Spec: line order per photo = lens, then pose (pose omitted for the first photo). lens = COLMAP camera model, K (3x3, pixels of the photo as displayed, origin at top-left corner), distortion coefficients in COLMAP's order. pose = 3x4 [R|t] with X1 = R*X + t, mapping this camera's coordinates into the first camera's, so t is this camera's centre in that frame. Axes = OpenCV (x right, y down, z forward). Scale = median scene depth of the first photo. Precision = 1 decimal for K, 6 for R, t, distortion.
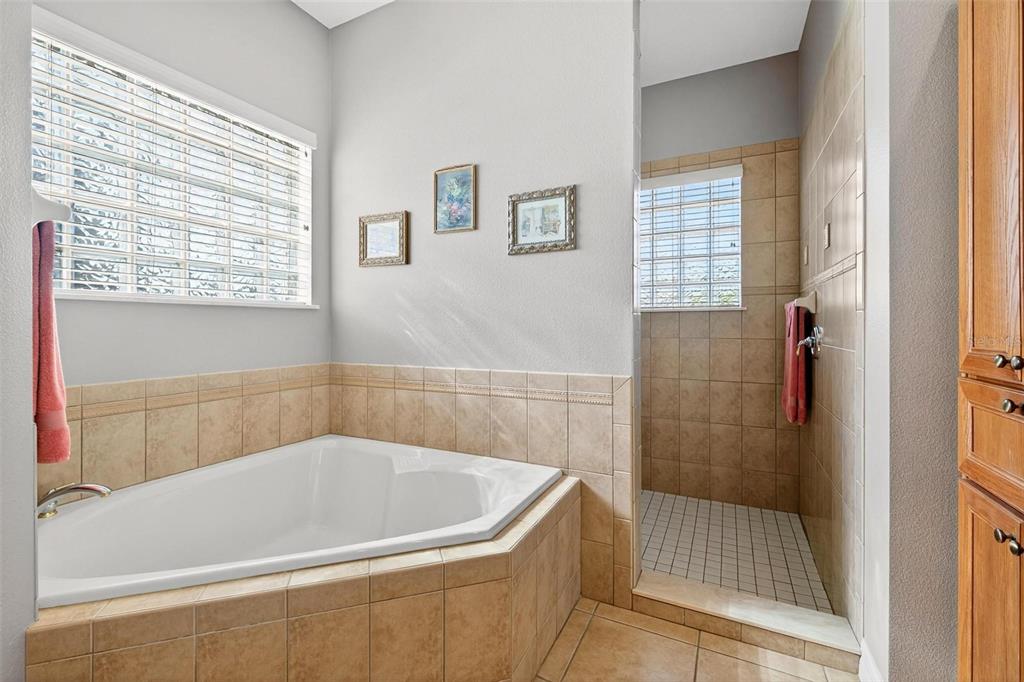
lens RADIAL K [[450.5, 0, 513.6], [0, 450.5, 324.5], [0, 0, 1]] dist [0.000379, 0.000073]
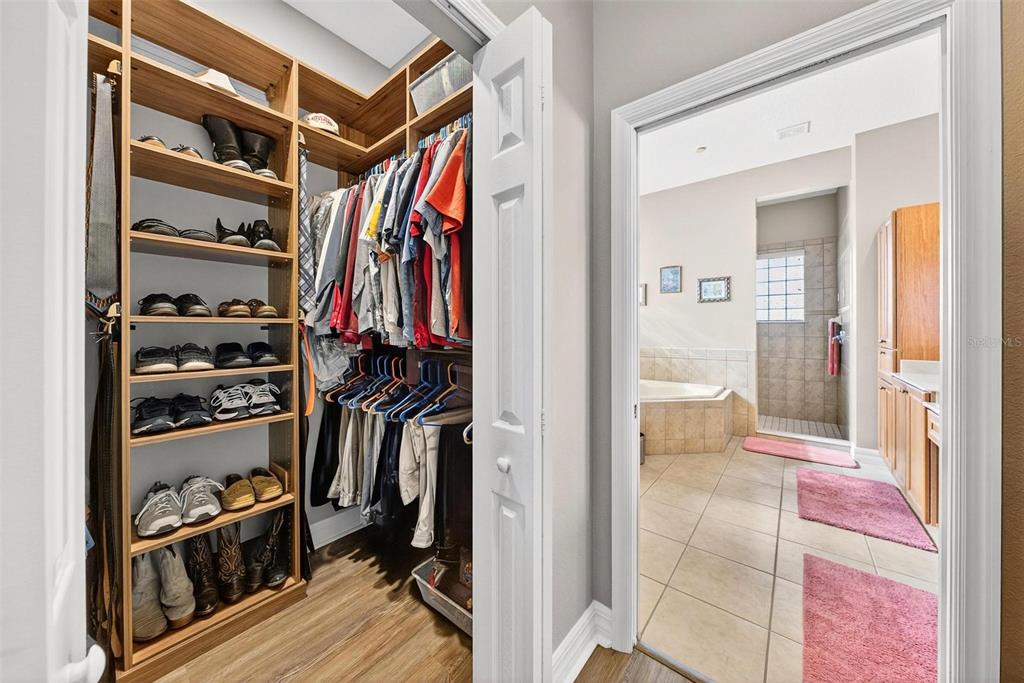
lens RADIAL K [[359.2, 0, 514.5], [0, 359.2, 327.8], [0, 0, 1]] dist [-0.001907, -0.000270]
pose [[0.976617, -0.002786, -0.214968, -0.539350], [0.002673, 0.999996, -0.000817, -0.014021], [0.214970, 0.000223, 0.976621, -1.097645]]
